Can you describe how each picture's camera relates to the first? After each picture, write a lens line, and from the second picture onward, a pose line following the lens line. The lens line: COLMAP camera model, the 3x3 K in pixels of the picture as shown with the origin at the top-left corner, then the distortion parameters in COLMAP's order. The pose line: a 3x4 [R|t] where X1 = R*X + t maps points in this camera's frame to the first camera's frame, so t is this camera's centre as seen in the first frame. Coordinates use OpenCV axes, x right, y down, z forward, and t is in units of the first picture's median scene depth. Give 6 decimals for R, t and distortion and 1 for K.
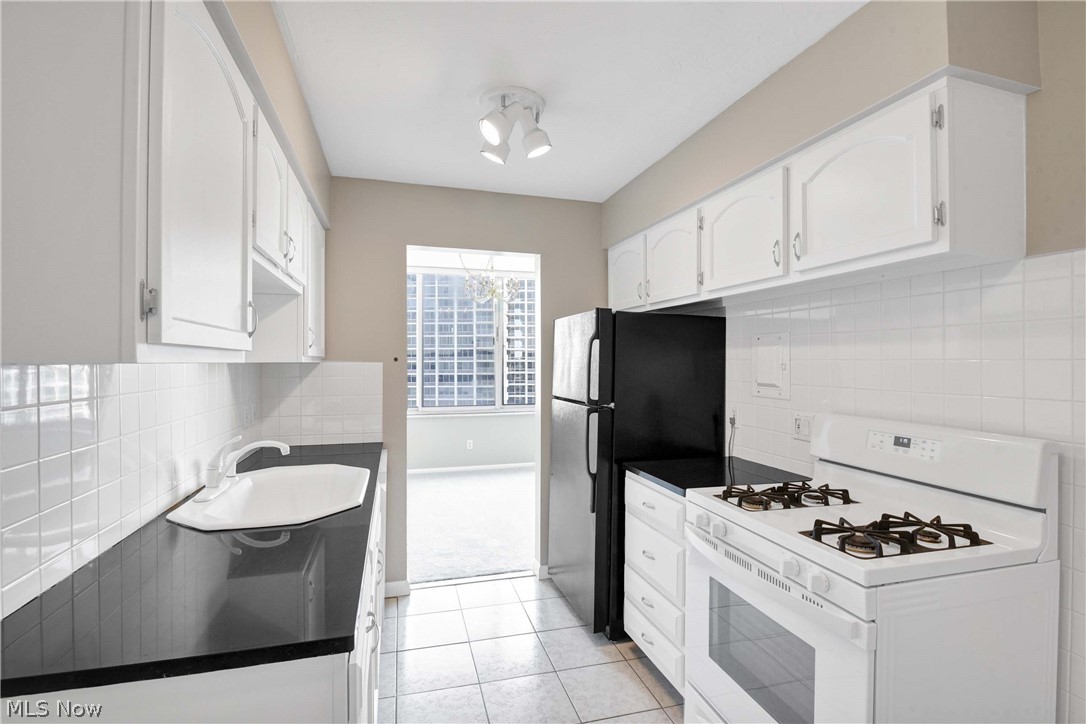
lens RADIAL K [[496.7, 0, 541.9], [0, 496.7, 360.0], [0, 0, 1]] dist [0.015073, 0.000136]
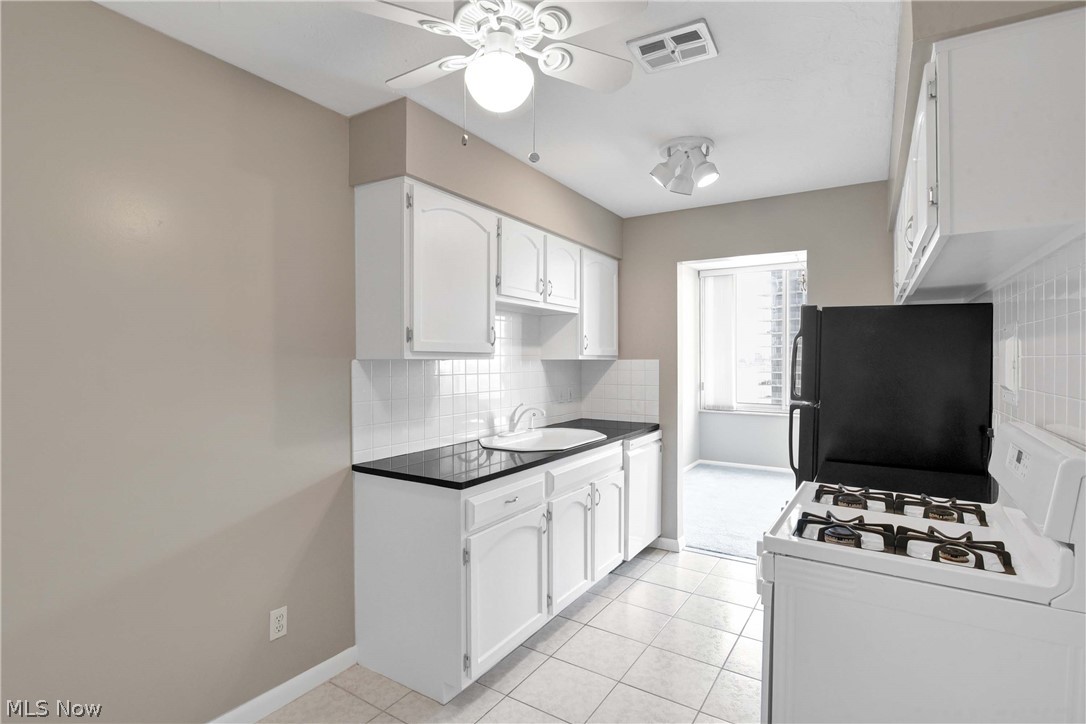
lens RADIAL K [[532.0, 0, 539.9], [0, 532.0, 361.4], [0, 0, 1]] dist [-0.064718, -0.001802]
pose [[0.646715, 0.002416, -0.762728, 0.574875], [0.001942, 0.999987, 0.004815, 0.003182], [0.762729, -0.004595, 0.646702, -0.087736]]
